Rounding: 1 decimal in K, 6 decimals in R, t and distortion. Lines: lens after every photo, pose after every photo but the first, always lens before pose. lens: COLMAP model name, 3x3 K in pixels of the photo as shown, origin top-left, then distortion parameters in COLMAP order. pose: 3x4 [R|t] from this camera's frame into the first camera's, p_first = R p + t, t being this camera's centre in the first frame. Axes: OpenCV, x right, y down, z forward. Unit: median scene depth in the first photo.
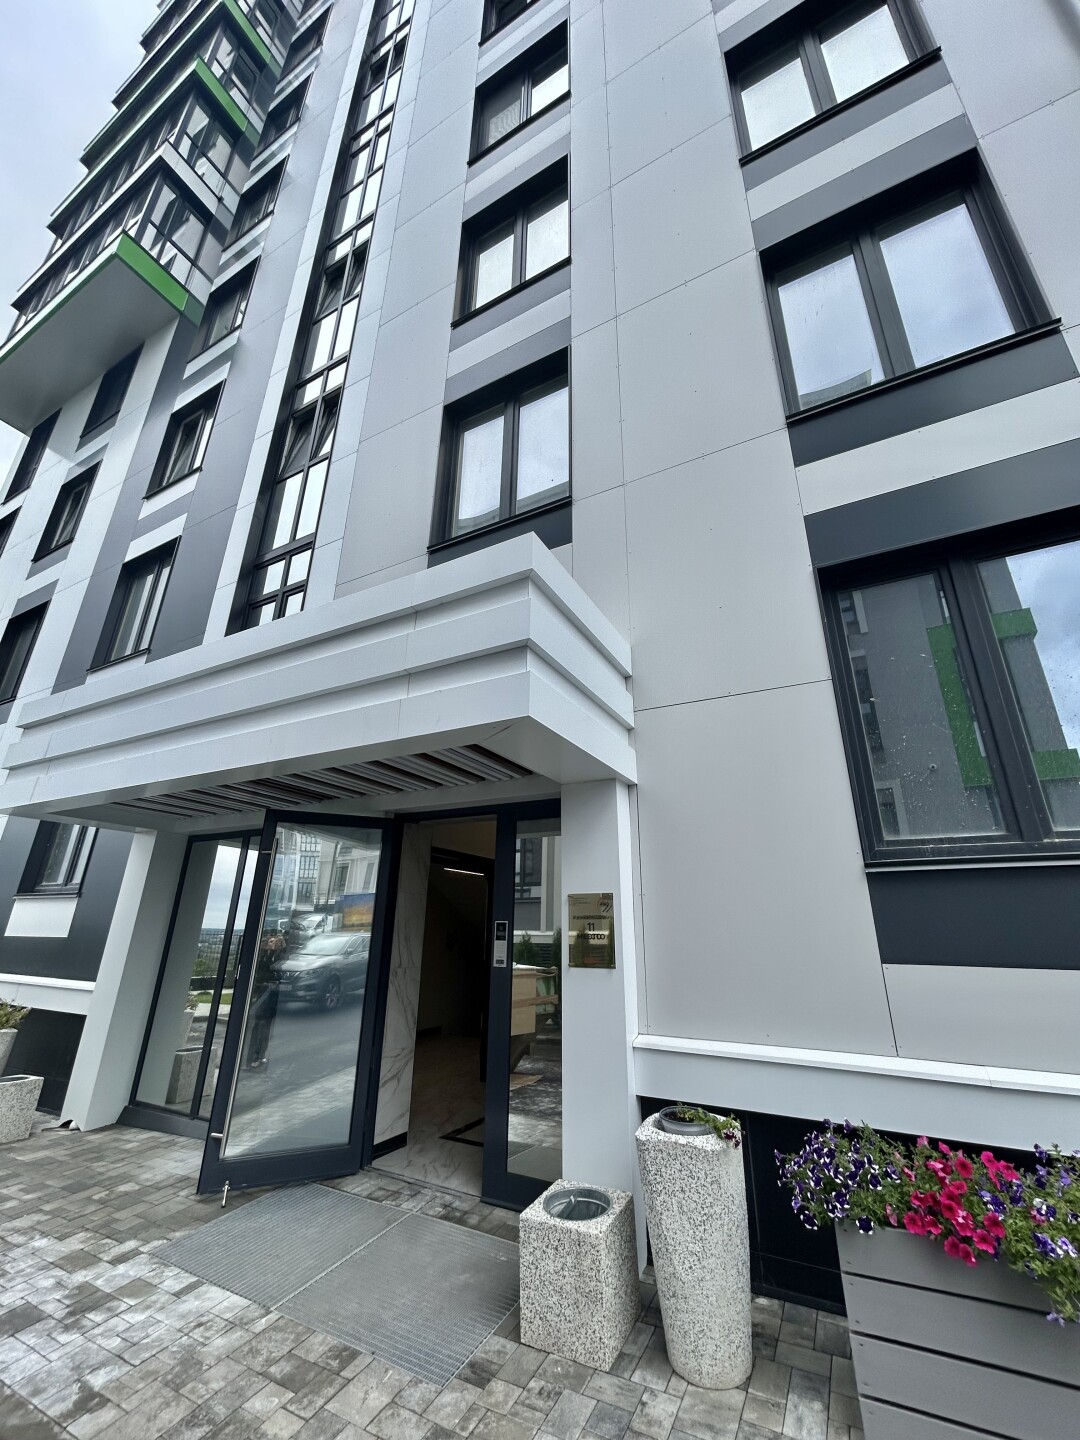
lens RADIAL K [[571.6, 0, 540.0], [0, 571.6, 720.0], [0, 0, 1]] dist [0.012622, -0.004544]
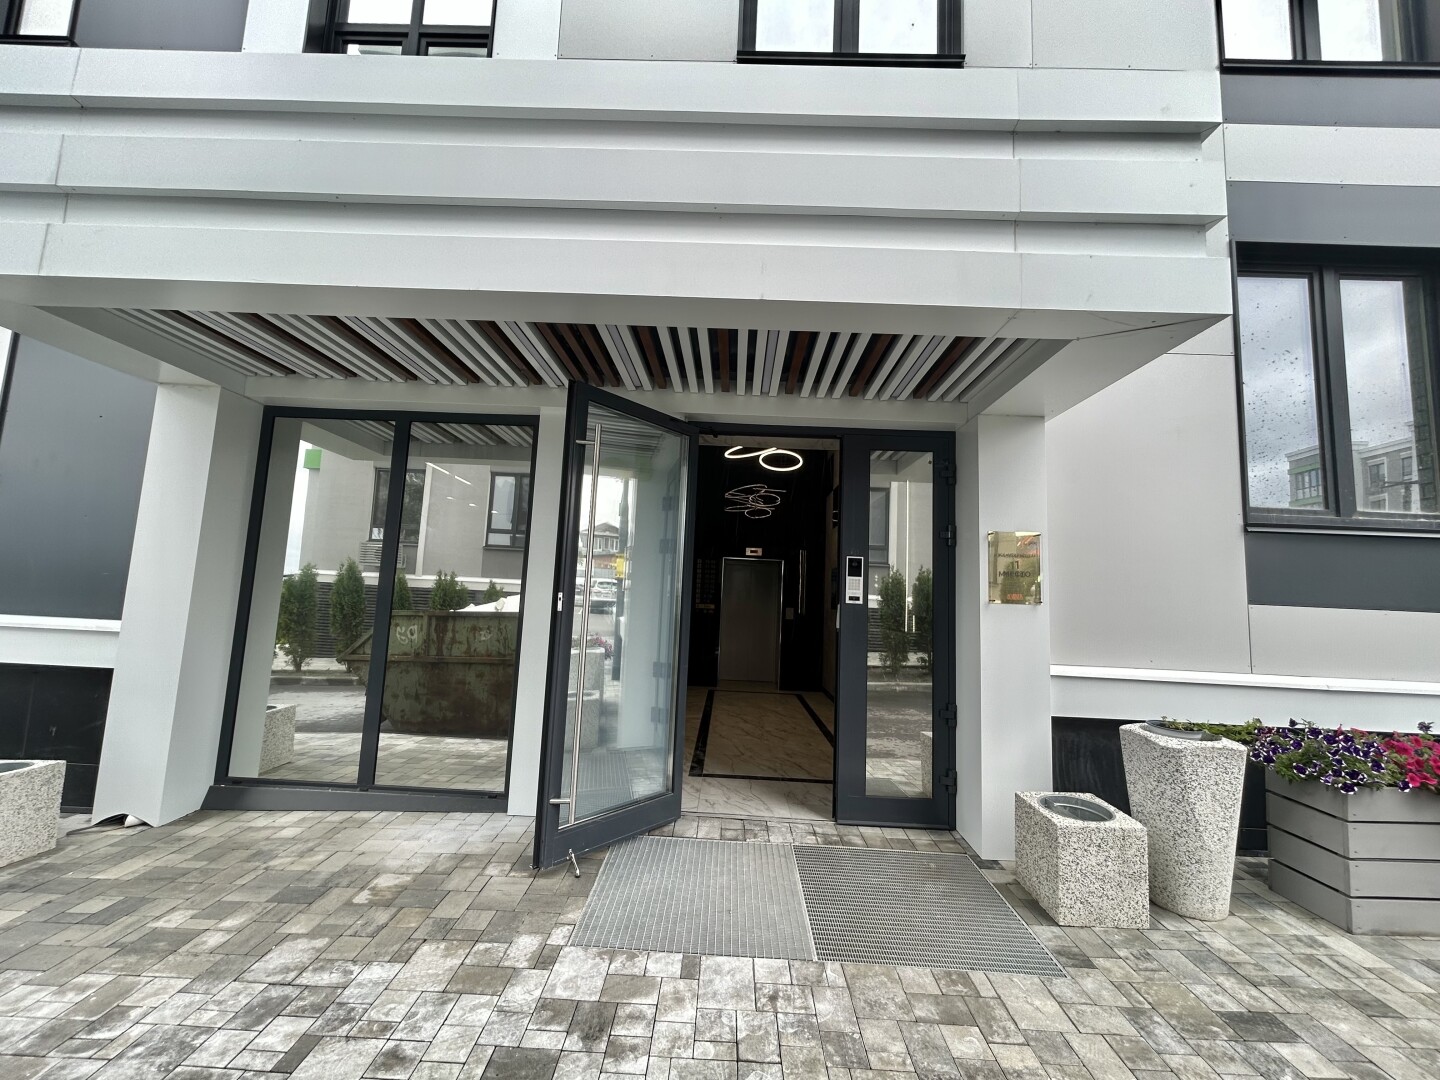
lens RADIAL K [[577.8, 0, 720.0], [0, 577.8, 540.0], [0, 0, 1]] dist [0.001631, 0.000493]
pose [[0.890399, 0.075273, 0.448913, -0.837493], [-0.189837, 0.957776, 0.215935, 0.219048], [-0.413704, -0.277488, 0.867093, 0.400534]]
